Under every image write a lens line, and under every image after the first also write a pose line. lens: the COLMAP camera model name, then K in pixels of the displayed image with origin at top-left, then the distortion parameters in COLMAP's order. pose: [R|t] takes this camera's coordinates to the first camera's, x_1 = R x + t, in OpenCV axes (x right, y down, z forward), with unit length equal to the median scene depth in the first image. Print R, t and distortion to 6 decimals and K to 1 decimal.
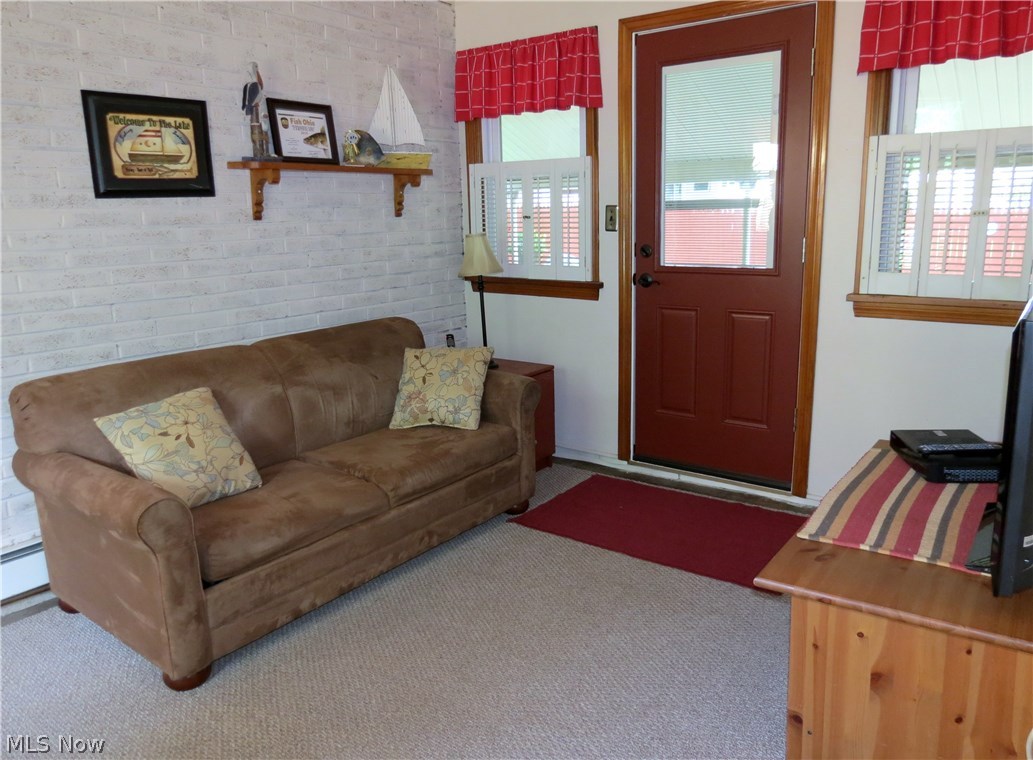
lens RADIAL K [[797.8, 0, 516.5], [0, 797.8, 380.0], [0, 0, 1]] dist [0.130083, 0.003987]
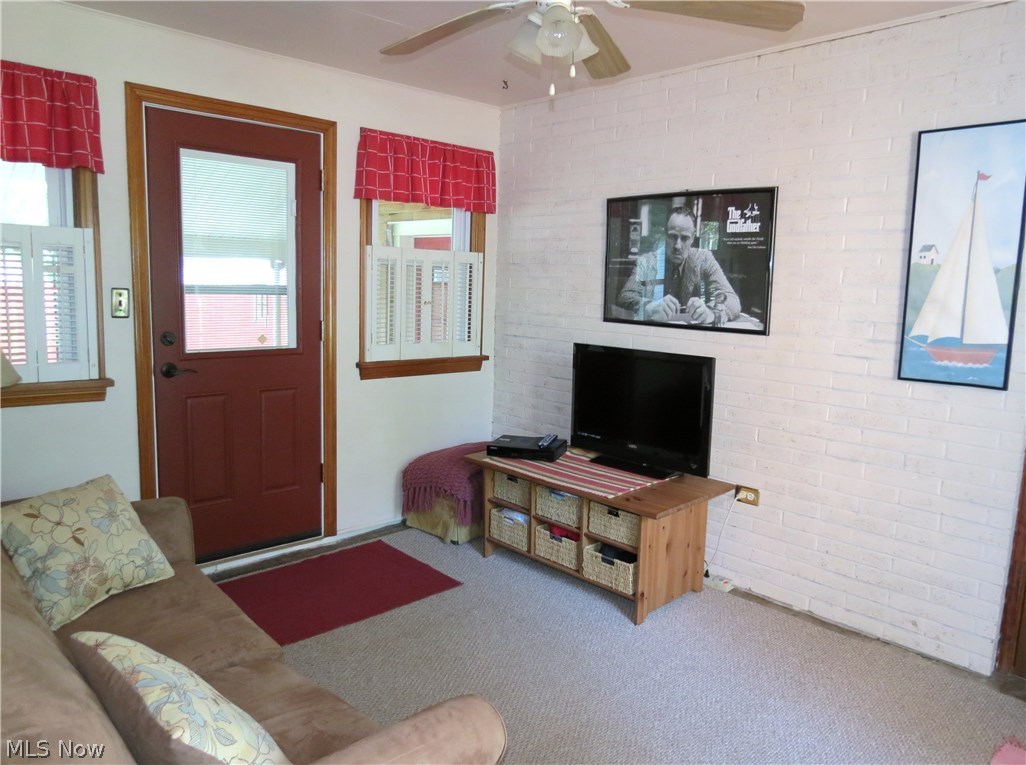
lens RADIAL K [[733.3, 0, 512.4], [0, 733.3, 413.4], [0, 0, 1]] dist [-0.004545, 0.055323]
pose [[0.178871, -0.147621, 0.972735, -0.635042], [0.195281, 0.974336, 0.111955, -0.101468], [-0.964298, 0.169931, 0.203108, 0.501708]]
